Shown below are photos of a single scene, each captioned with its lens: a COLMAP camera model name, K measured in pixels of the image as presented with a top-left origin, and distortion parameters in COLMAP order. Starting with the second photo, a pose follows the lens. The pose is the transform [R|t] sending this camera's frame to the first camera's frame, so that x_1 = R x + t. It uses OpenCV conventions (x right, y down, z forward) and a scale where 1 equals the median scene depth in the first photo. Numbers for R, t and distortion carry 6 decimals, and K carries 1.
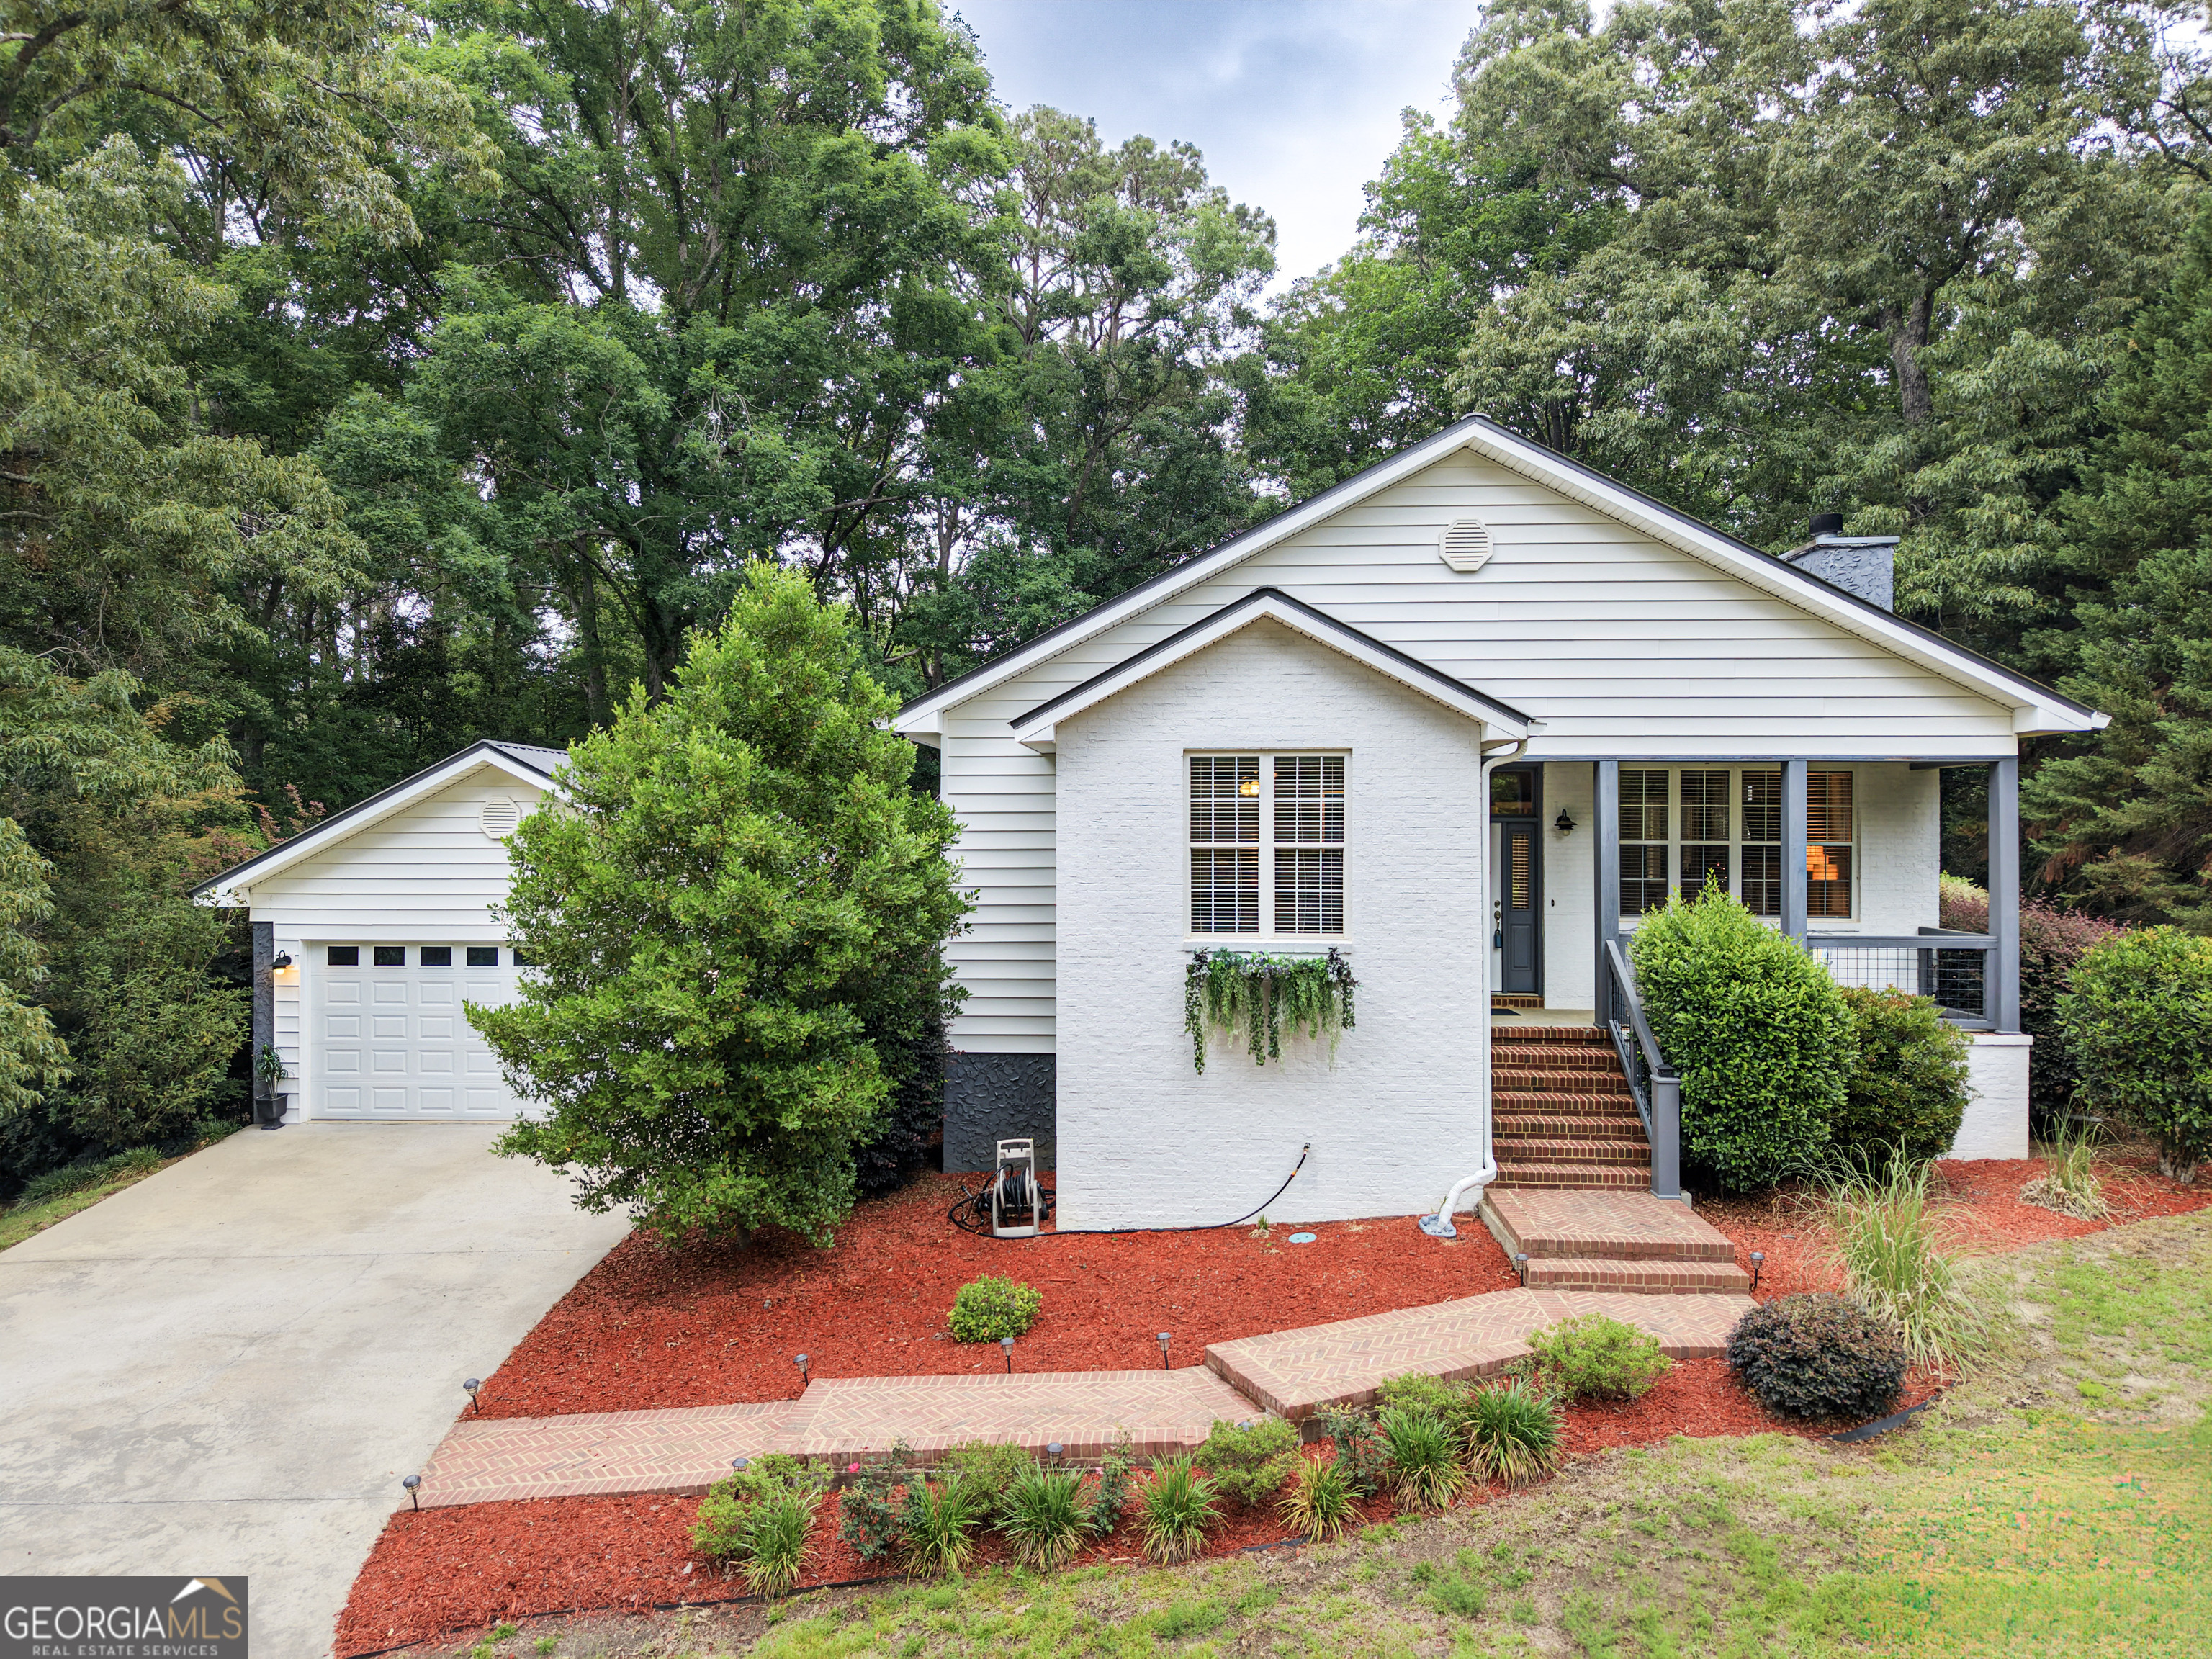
lens RADIAL K [[1487.9, 0, 1100.2], [0, 1487.9, 833.0], [0, 0, 1]] dist [0.021046, -0.018465]
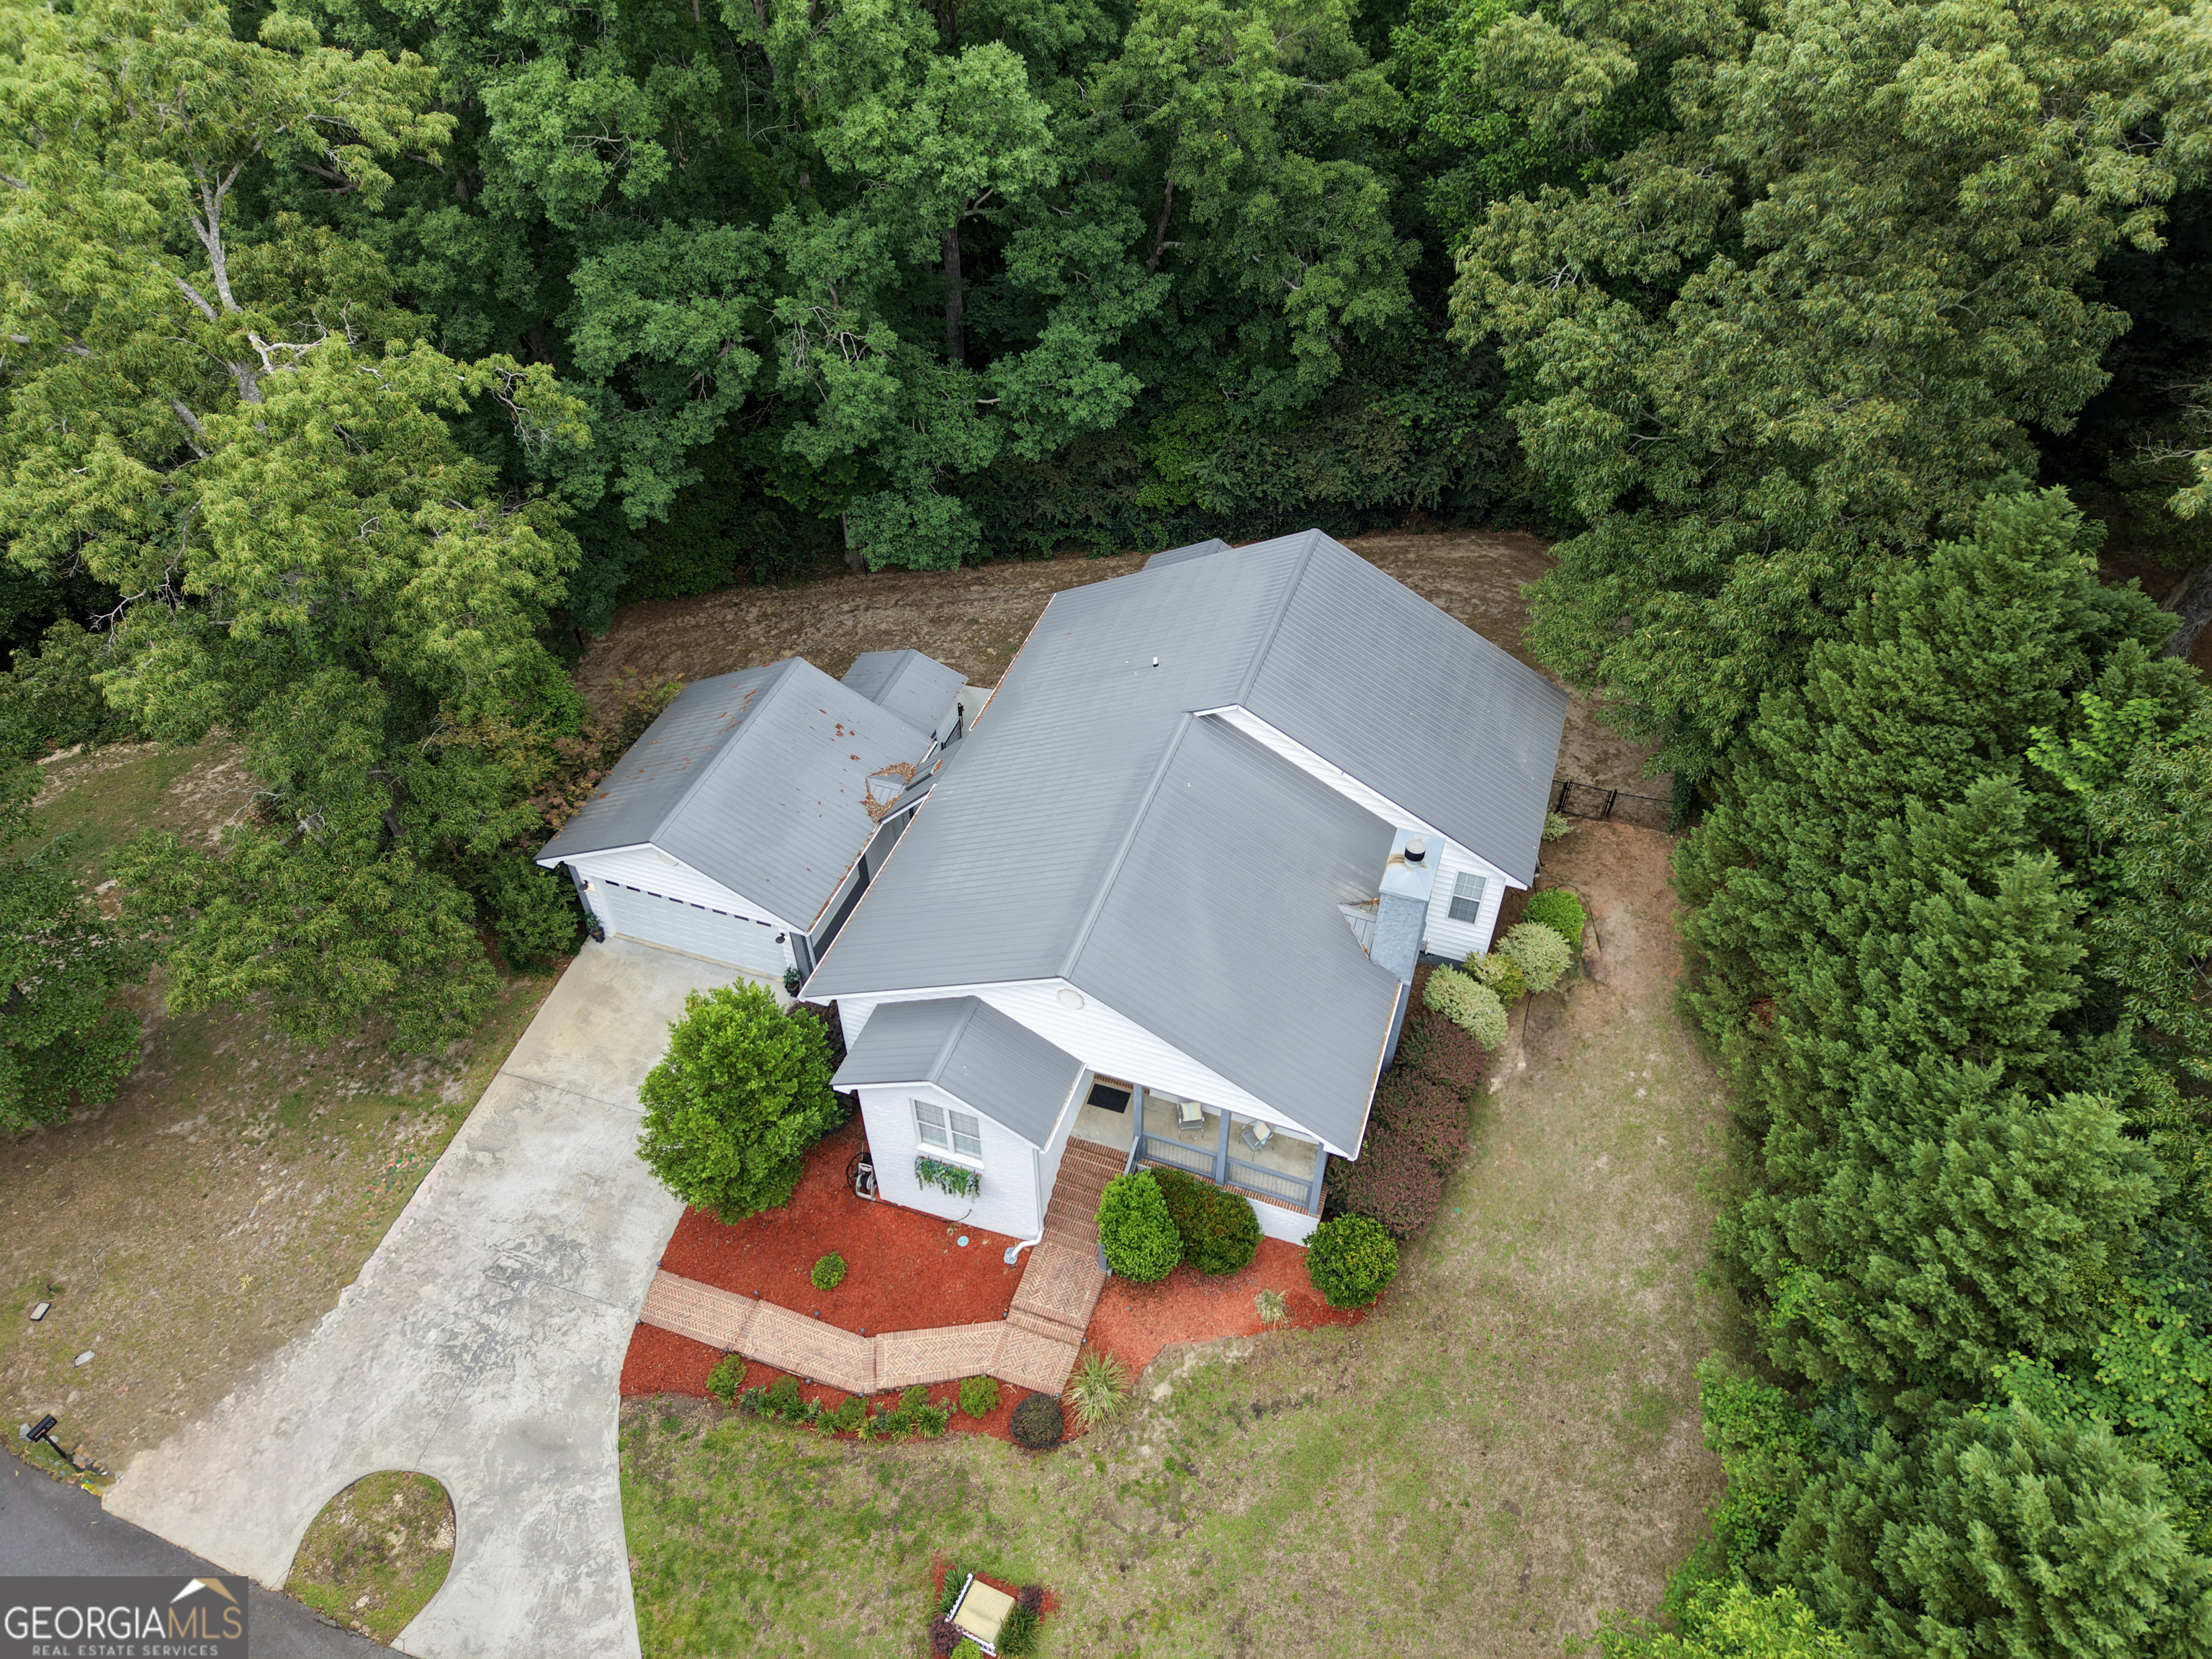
lens RADIAL K [[1487.9, 0, 1100.2], [0, 1487.9, 833.0], [0, 0, 1]] dist [0.021046, -0.018465]
pose [[0.961161, 0.190229, -0.199955, 0.695587], [0.007687, 0.705773, 0.708397, -1.896990], [0.275881, -0.682420, 0.676899, -0.153892]]
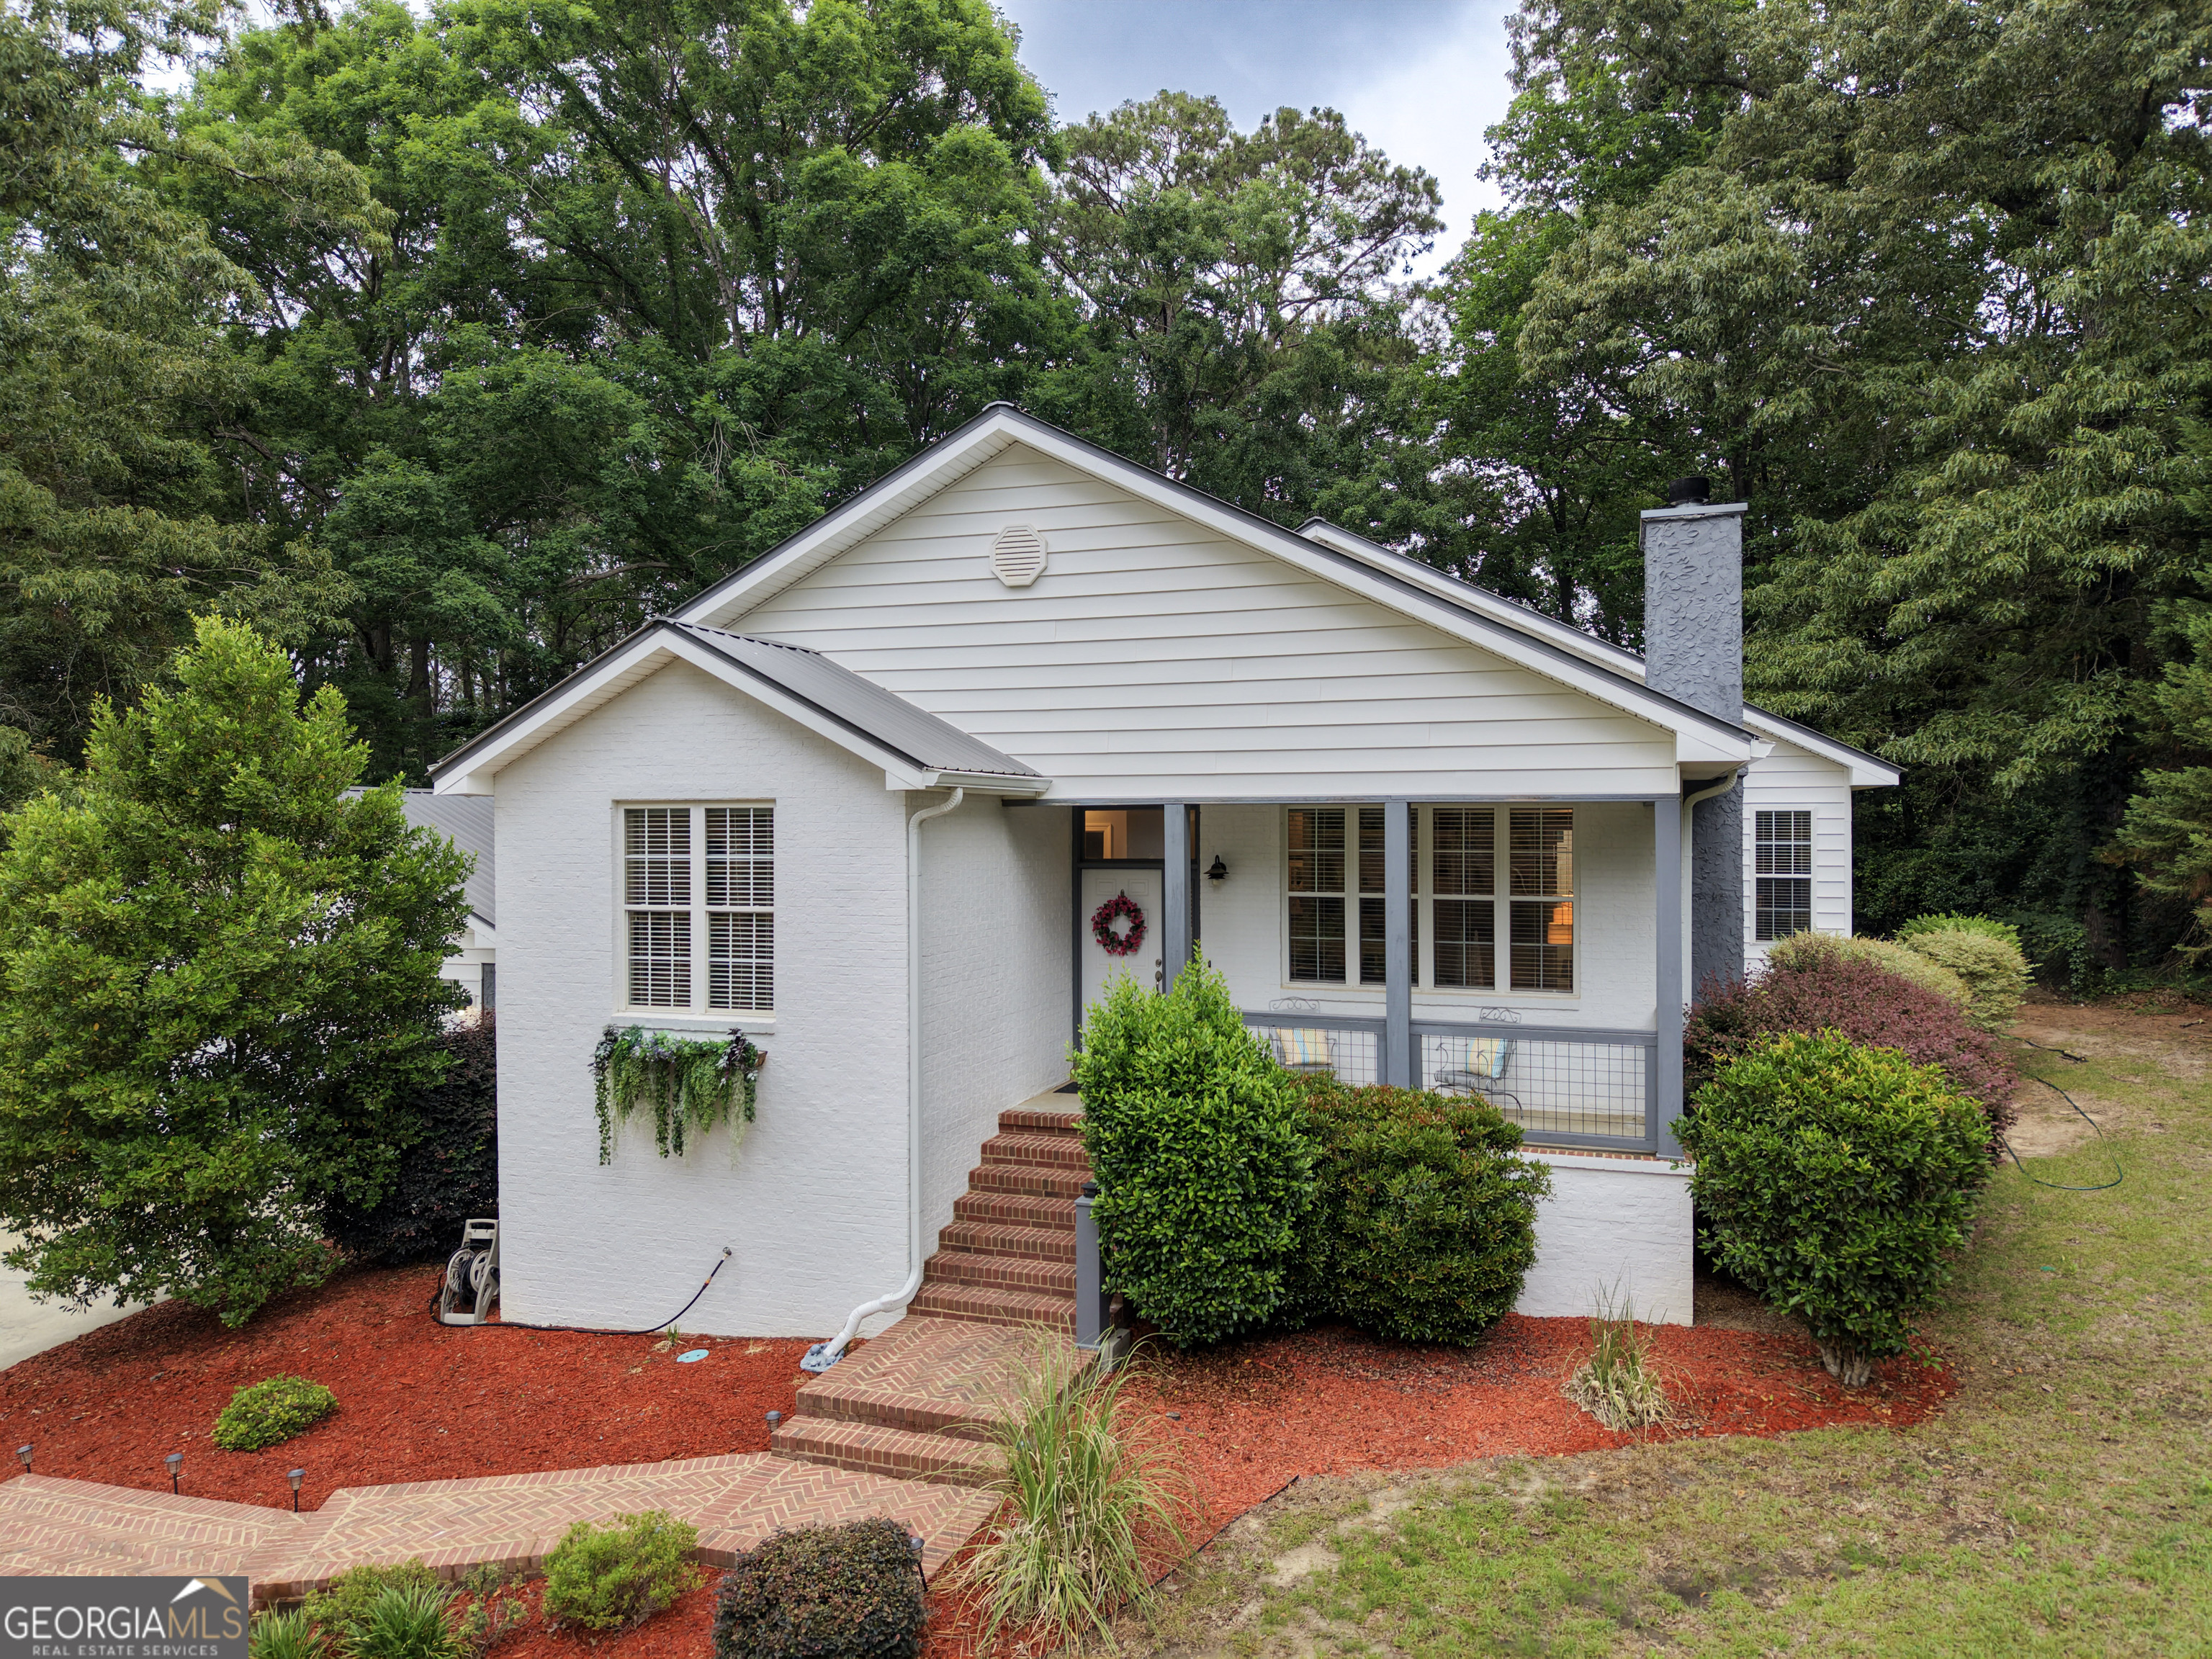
lens RADIAL K [[1487.9, 0, 1100.2], [0, 1487.9, 833.0], [0, 0, 1]] dist [0.021046, -0.018465]
pose [[0.962264, -0.003700, -0.272091, 0.583970], [0.004204, 0.999990, 0.001269, -0.036768], [0.272084, -0.002365, 0.962271, 0.207272]]
